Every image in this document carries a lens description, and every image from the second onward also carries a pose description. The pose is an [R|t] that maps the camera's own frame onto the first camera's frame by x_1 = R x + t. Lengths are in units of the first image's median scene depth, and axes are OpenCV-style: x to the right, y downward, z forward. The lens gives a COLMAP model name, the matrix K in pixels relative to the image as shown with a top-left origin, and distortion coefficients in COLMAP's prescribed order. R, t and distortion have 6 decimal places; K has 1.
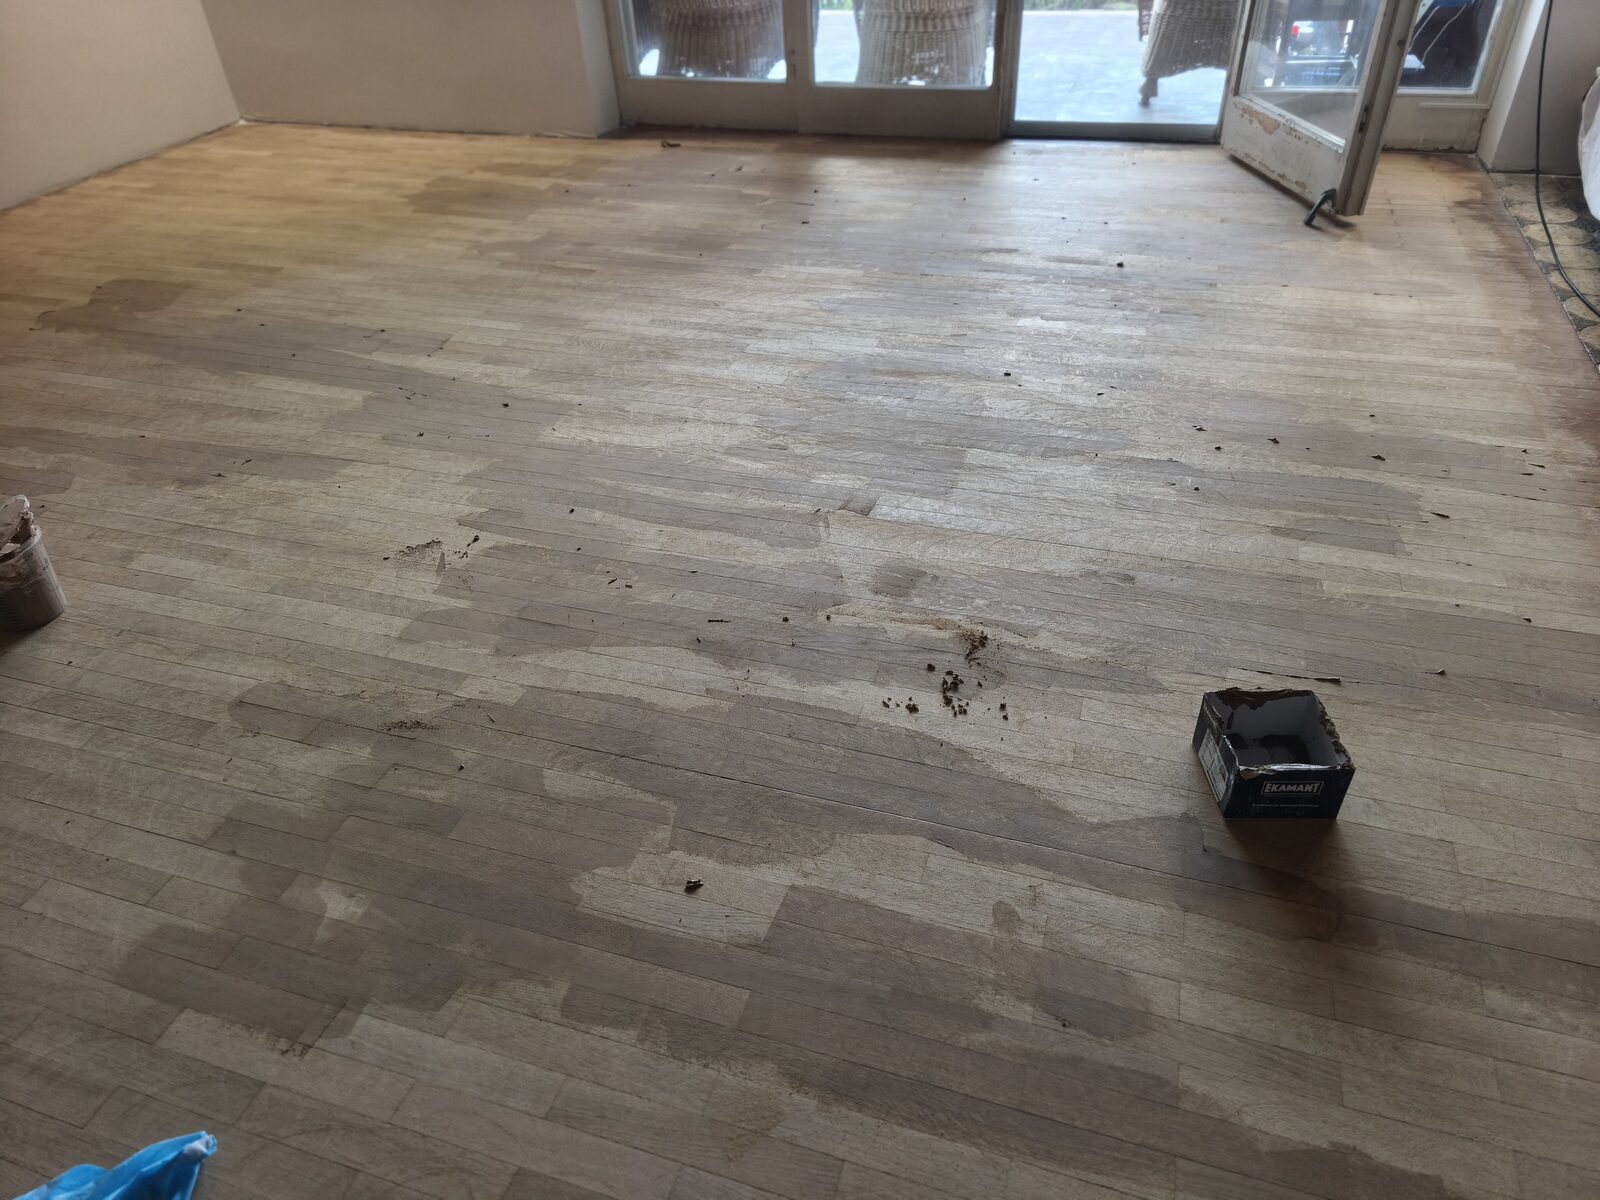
lens RADIAL K [[1052.4, 0, 805.1], [0, 1052.4, 596.6], [0, 0, 1]] dist [0.065871, -0.043580]
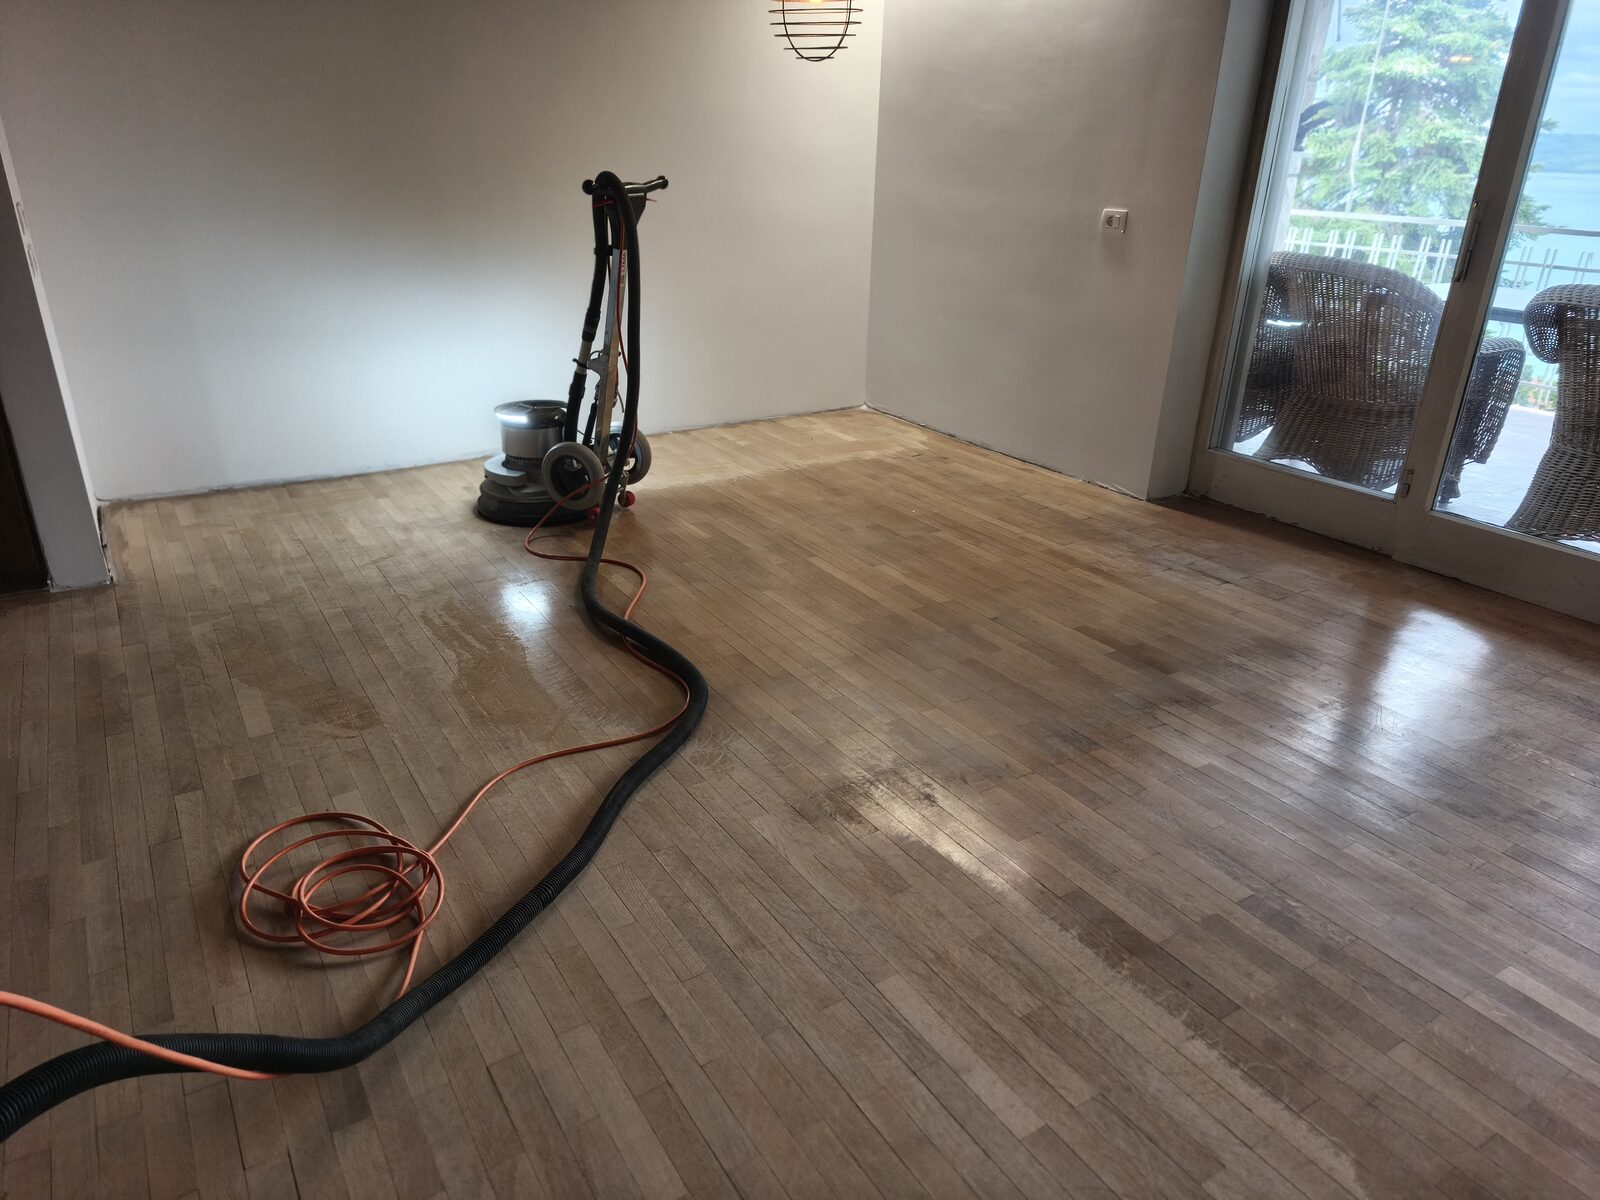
lens RADIAL K [[1052.4, 0, 794.5], [0, 1052.4, 595.9], [0, 0, 1]] dist [0.065871, -0.043580]
pose [[0.764705, 0.306857, -0.566627, 0.275996], [-0.432883, 0.896000, -0.098979, -0.341491], [0.477325, 0.320973, 0.818008, 0.357329]]
